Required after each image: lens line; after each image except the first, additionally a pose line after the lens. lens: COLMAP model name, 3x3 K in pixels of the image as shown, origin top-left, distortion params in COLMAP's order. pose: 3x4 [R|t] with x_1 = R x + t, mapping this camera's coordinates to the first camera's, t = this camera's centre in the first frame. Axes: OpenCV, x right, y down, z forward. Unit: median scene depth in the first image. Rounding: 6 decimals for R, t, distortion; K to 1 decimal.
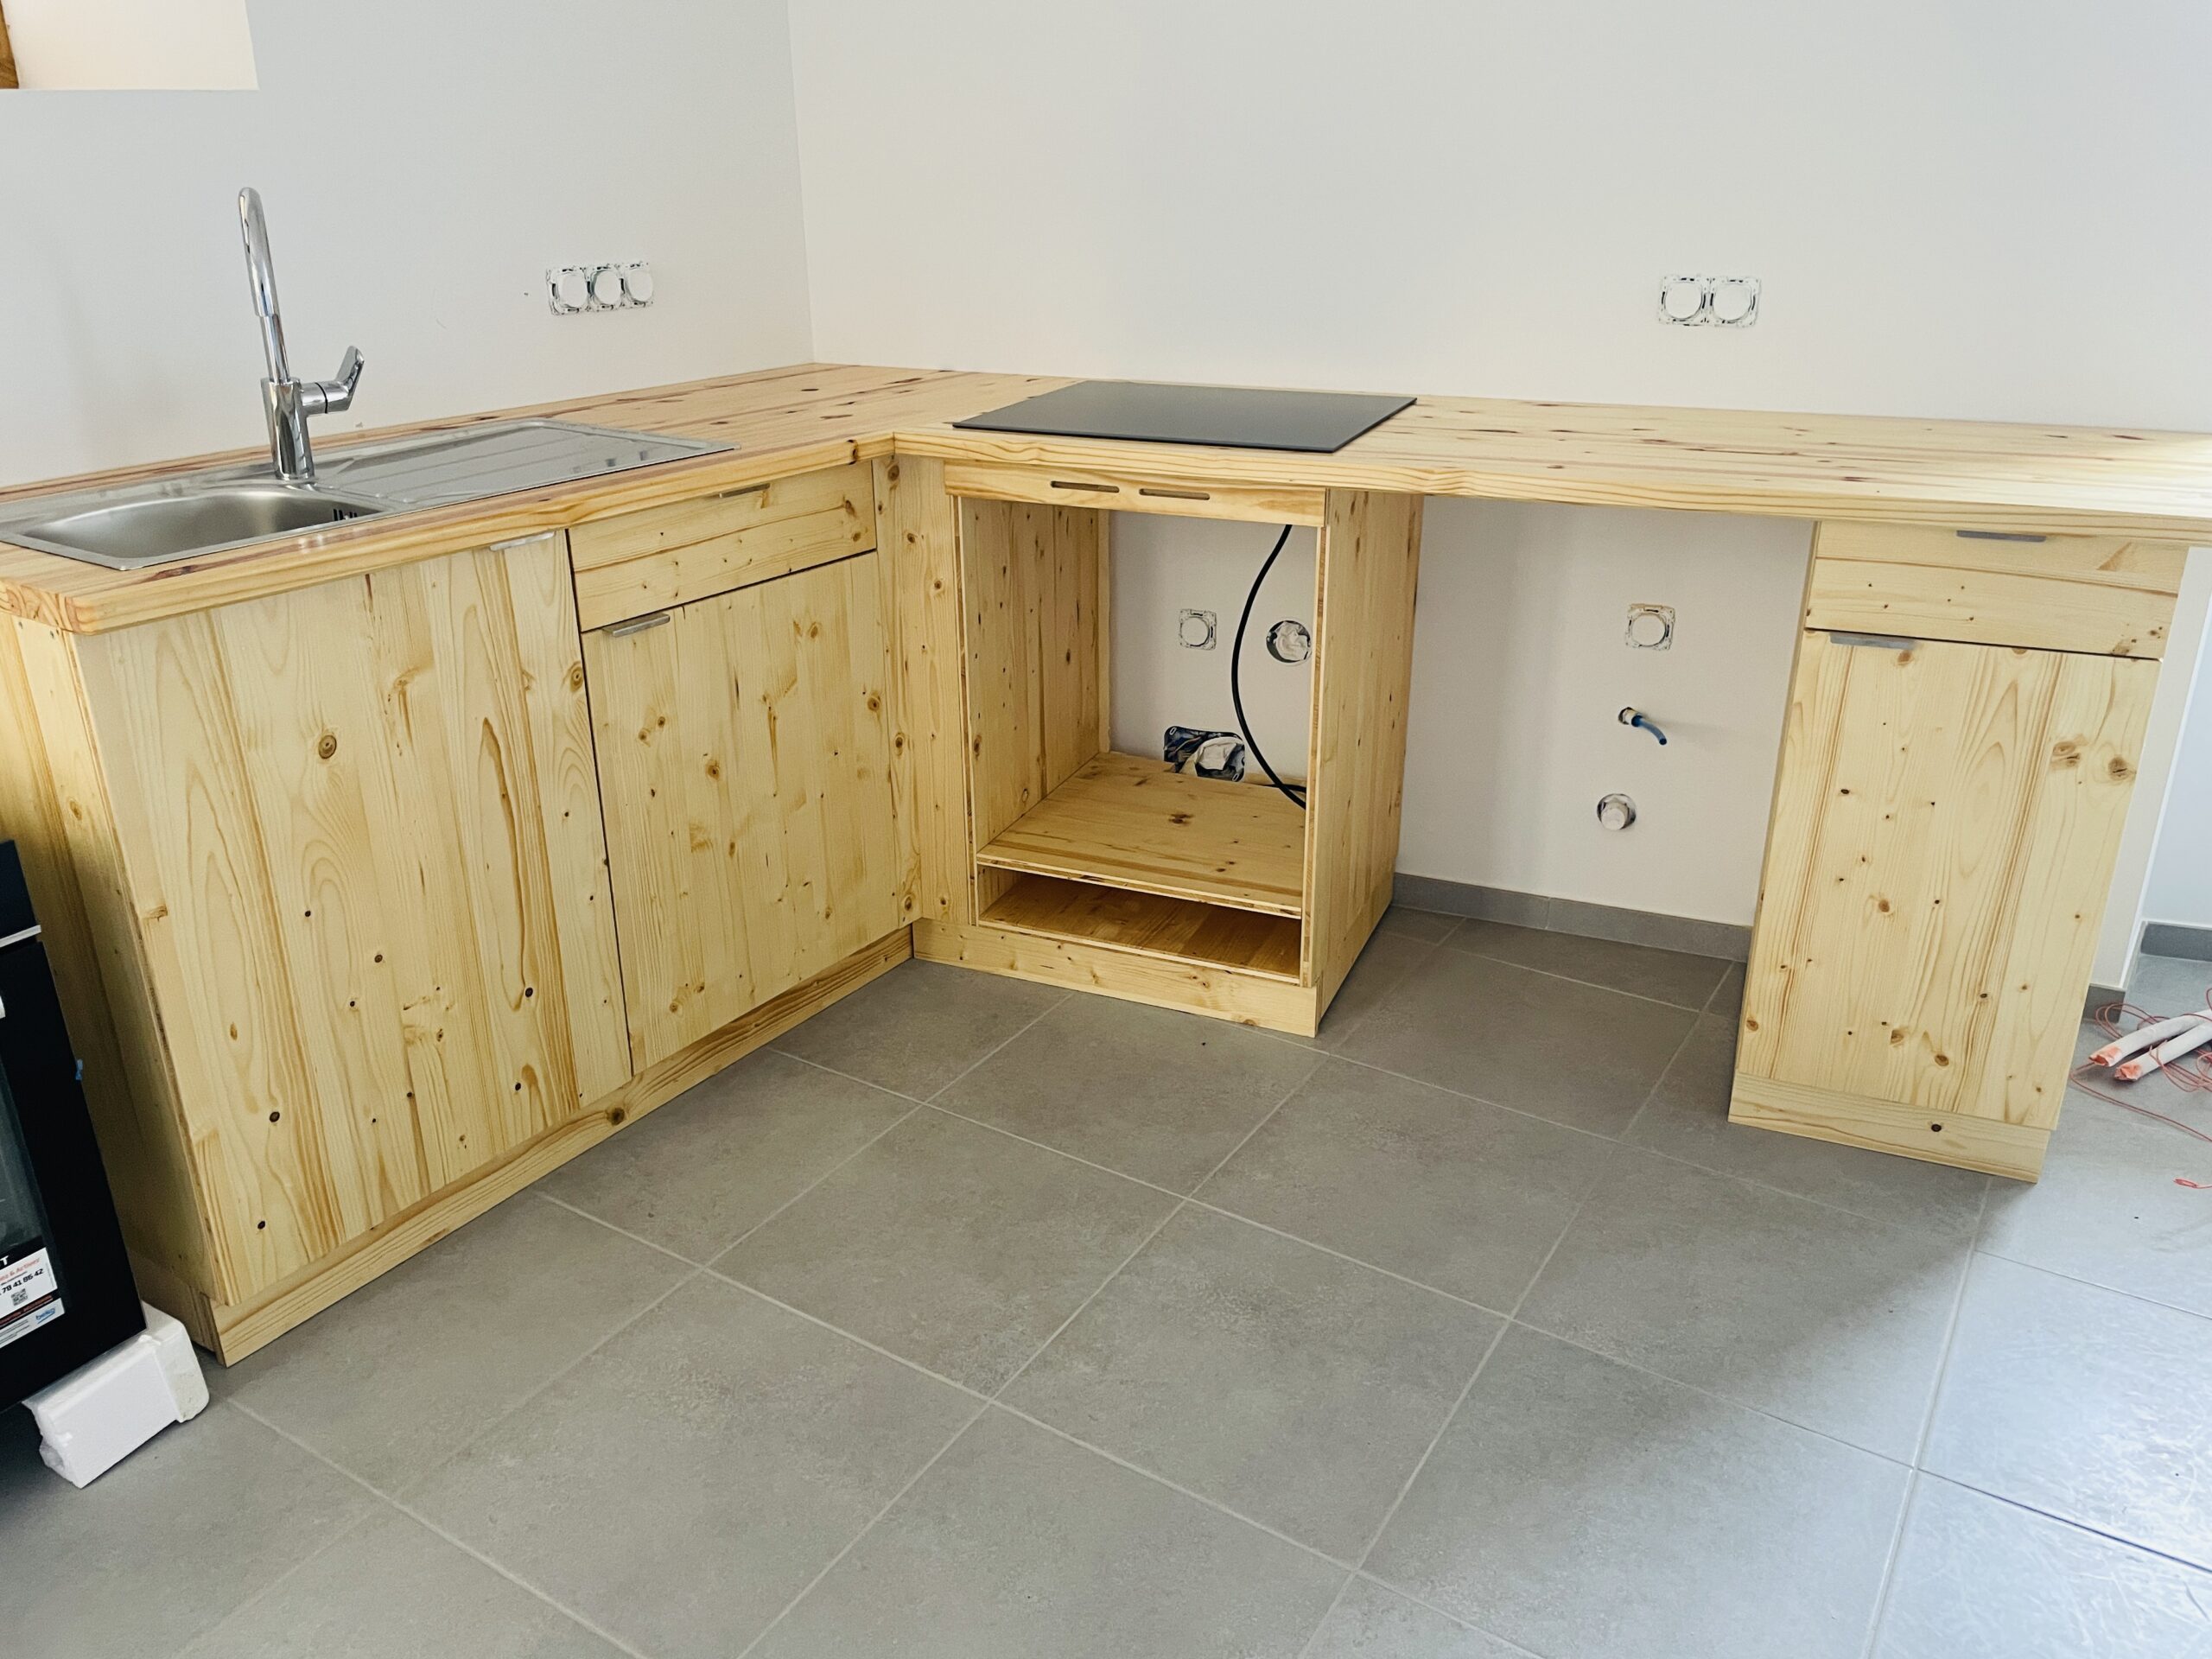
lens RADIAL K [[1665.7, 0, 1138.0], [0, 1665.7, 812.0], [0, 0, 1]] dist [0.086348, -0.142265]
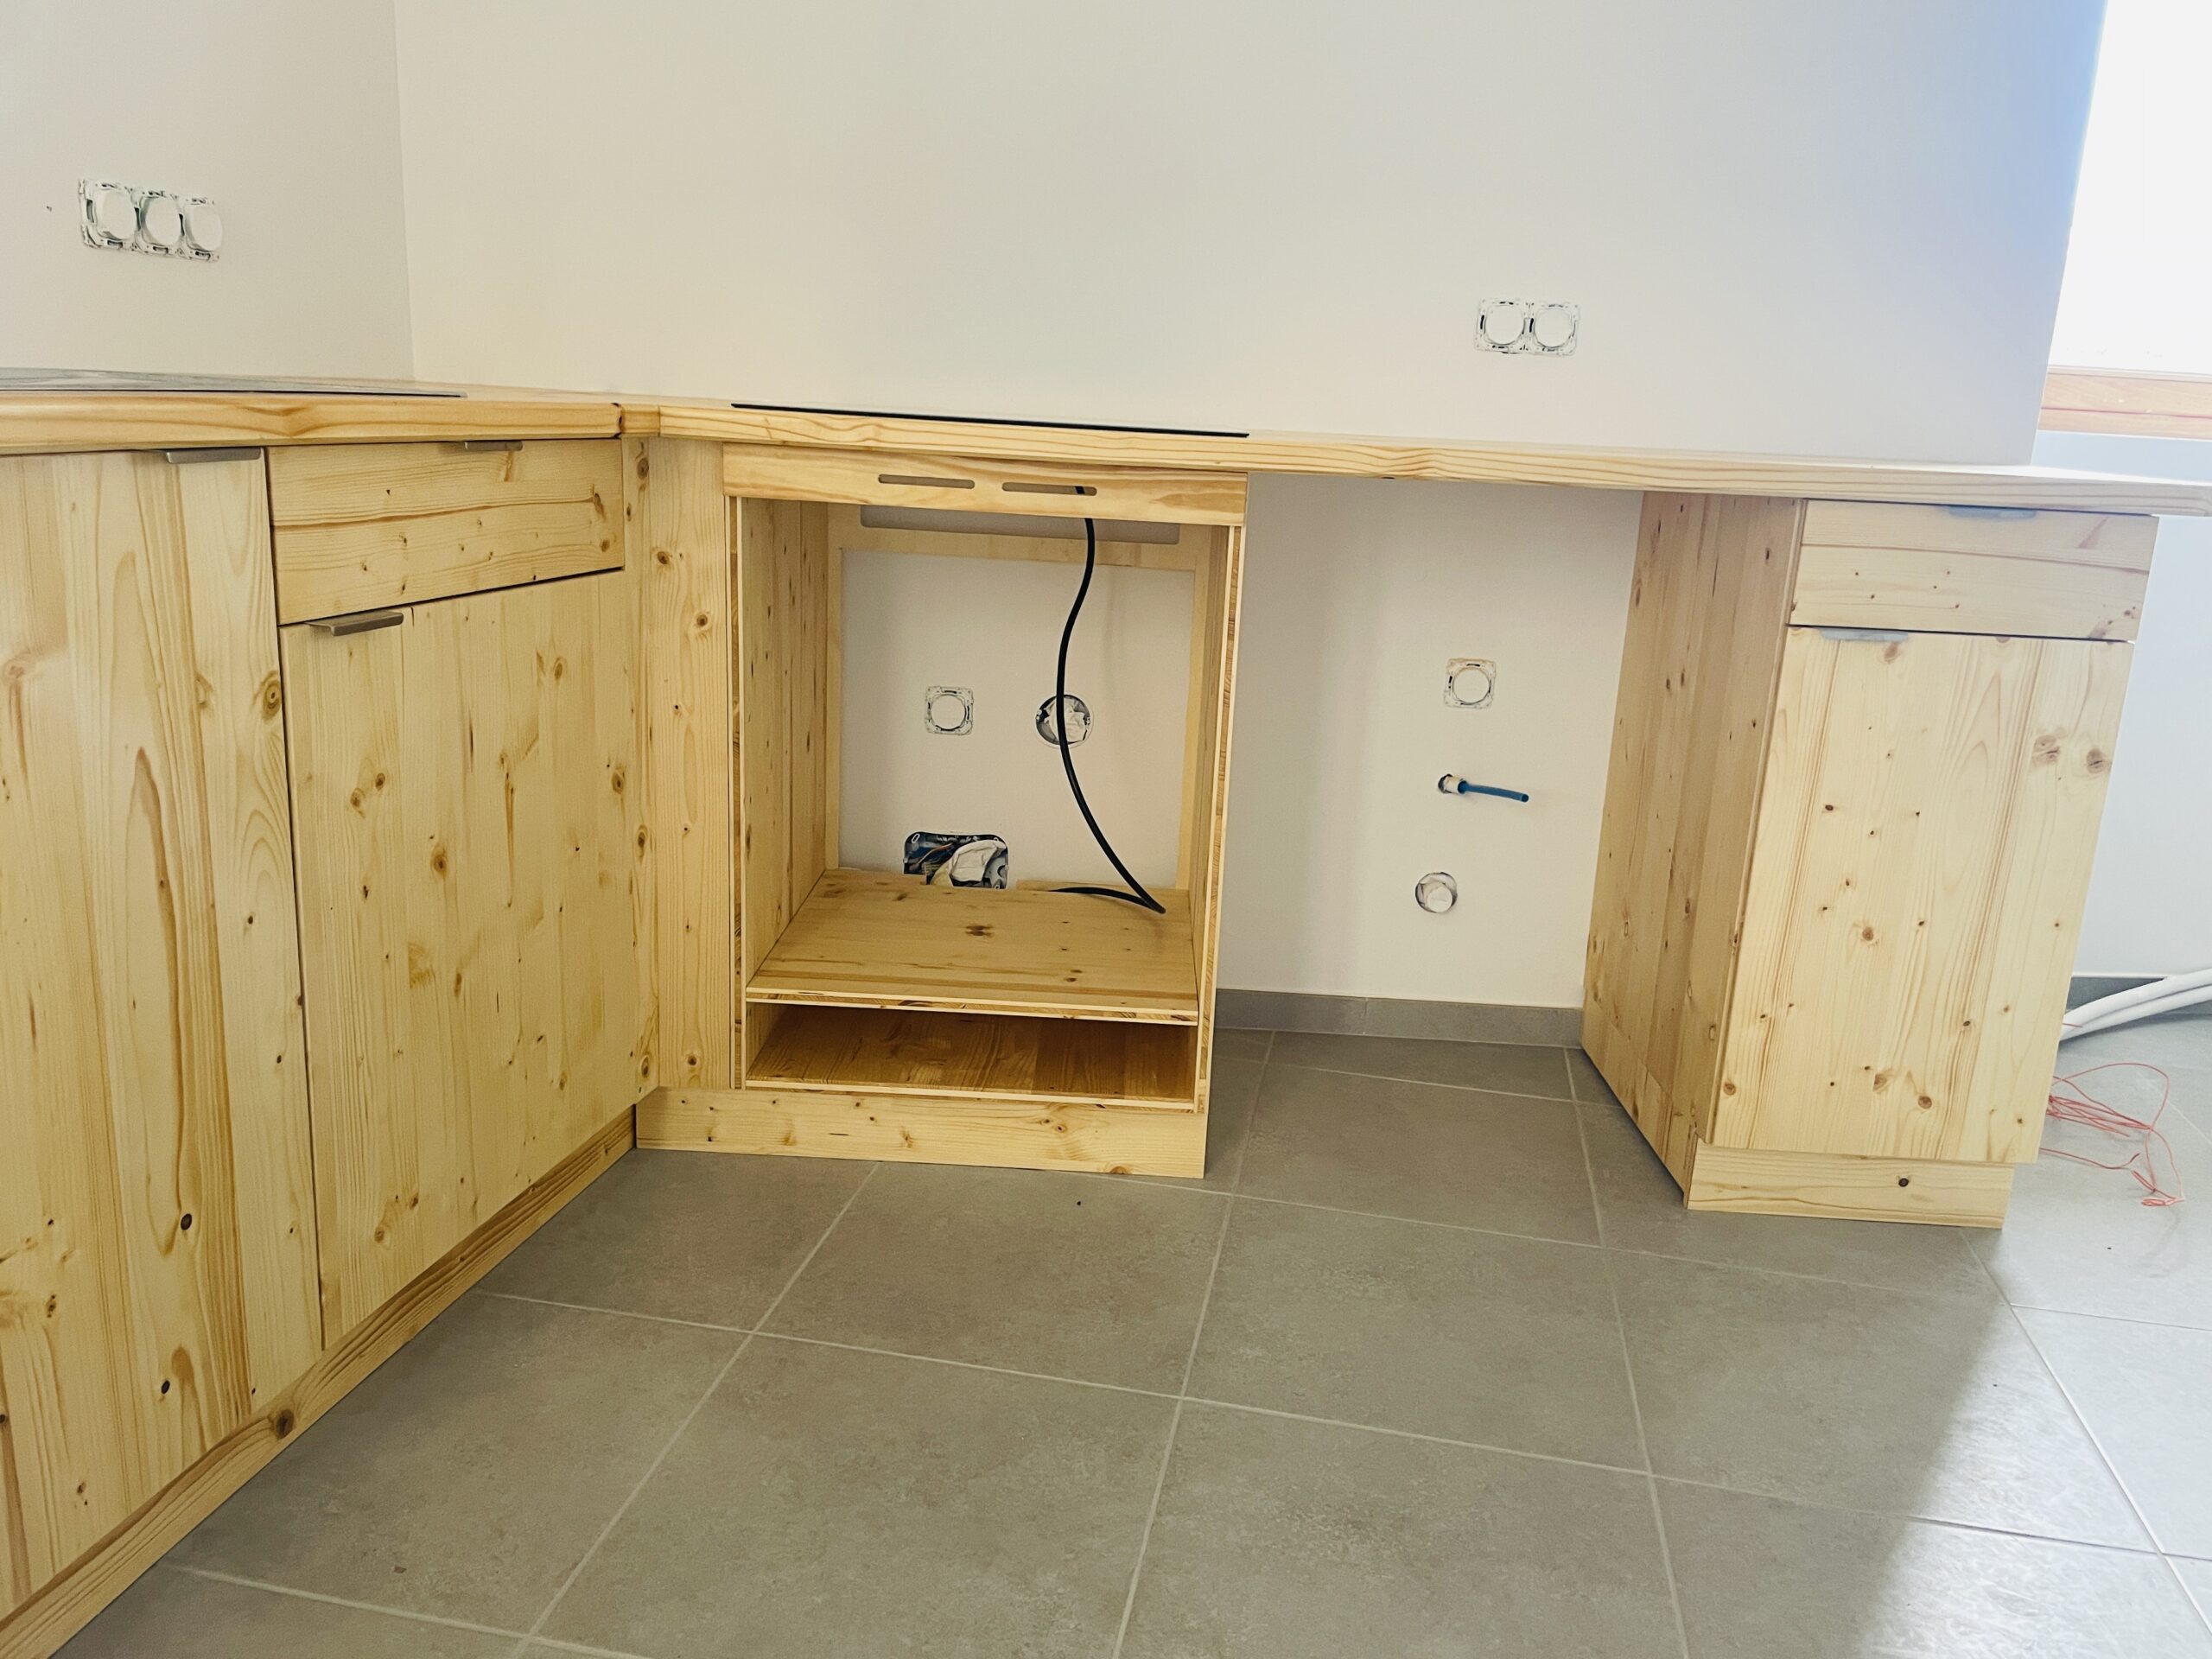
lens RADIAL K [[1669.8, 0, 1143.9], [0, 1669.8, 816.2], [0, 0, 1]] dist [0.081120, -0.112024]
pose [[0.929563, -0.042255, 0.366233, -0.236421], [0.088492, 0.989941, -0.110392, 0.055565], [-0.357884, 0.135025, 0.923952, 0.273913]]
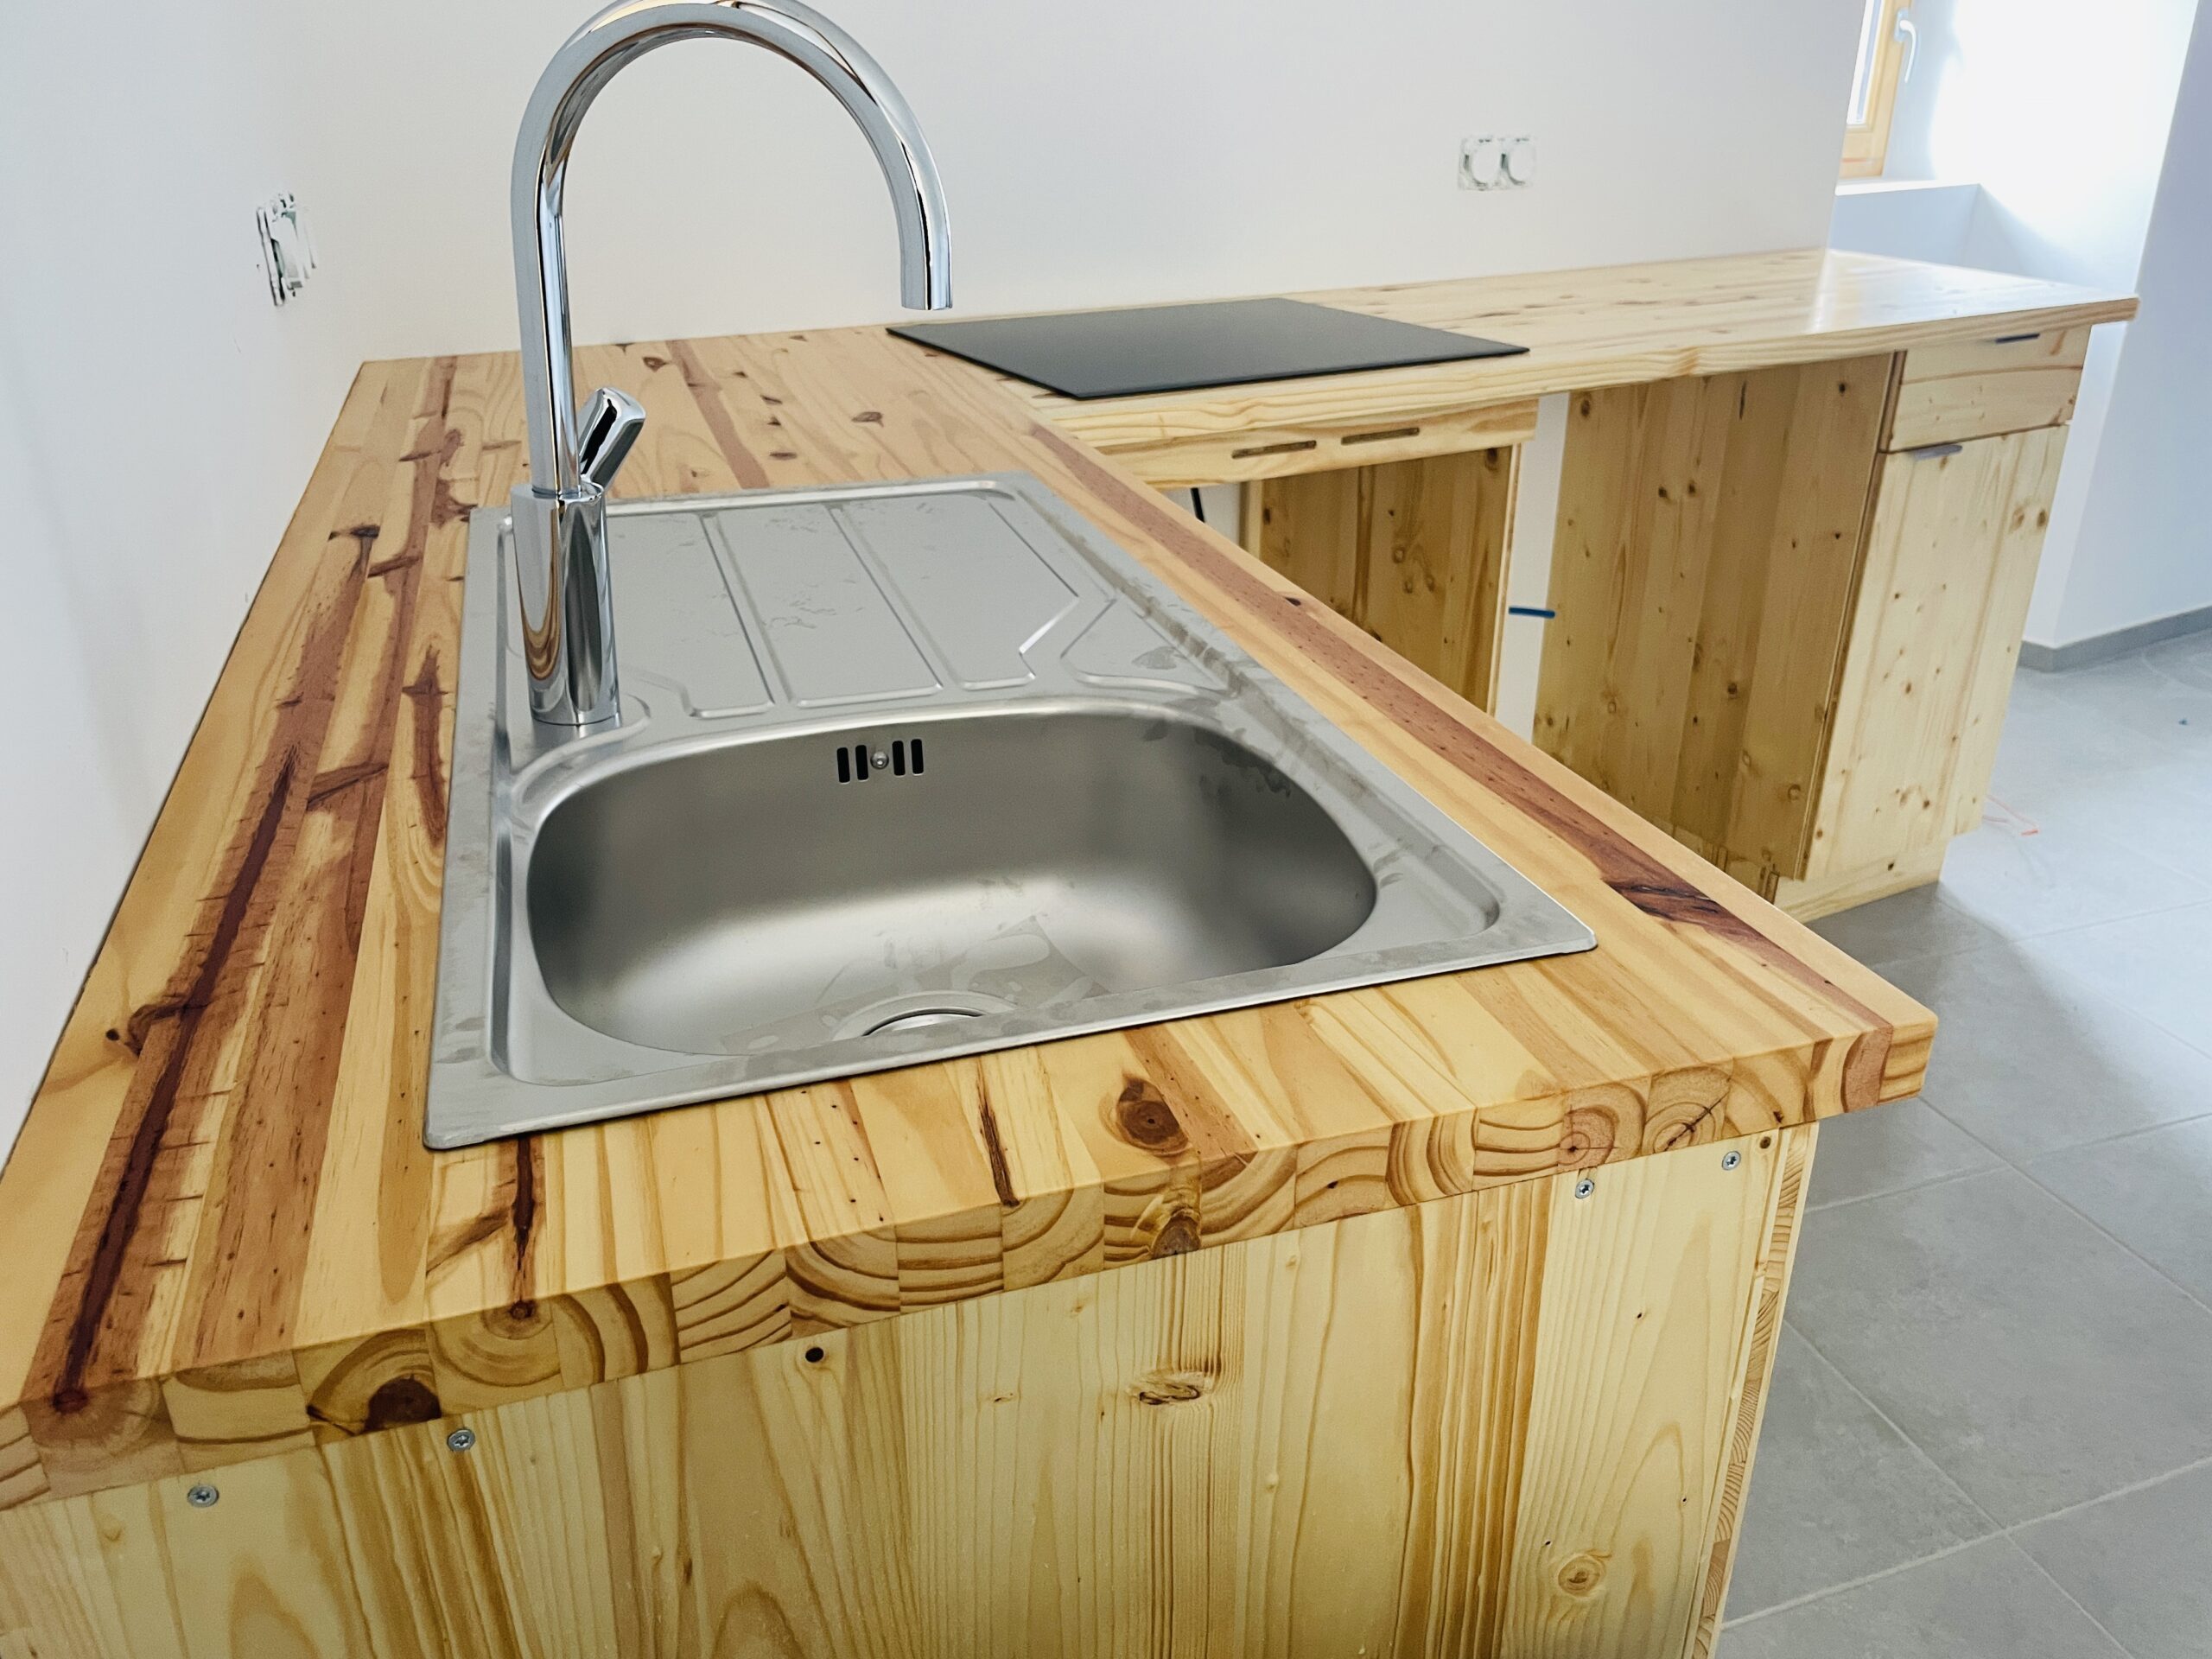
lens RADIAL K [[1669.8, 0, 1143.9], [0, 1669.8, 816.2], [0, 0, 1]] dist [0.081120, -0.112024]
pose [[0.631599, -0.319600, 0.706356, -0.659657], [0.288158, 0.942583, 0.168824, -0.188904], [-0.719756, 0.096913, 0.687430, 0.568008]]
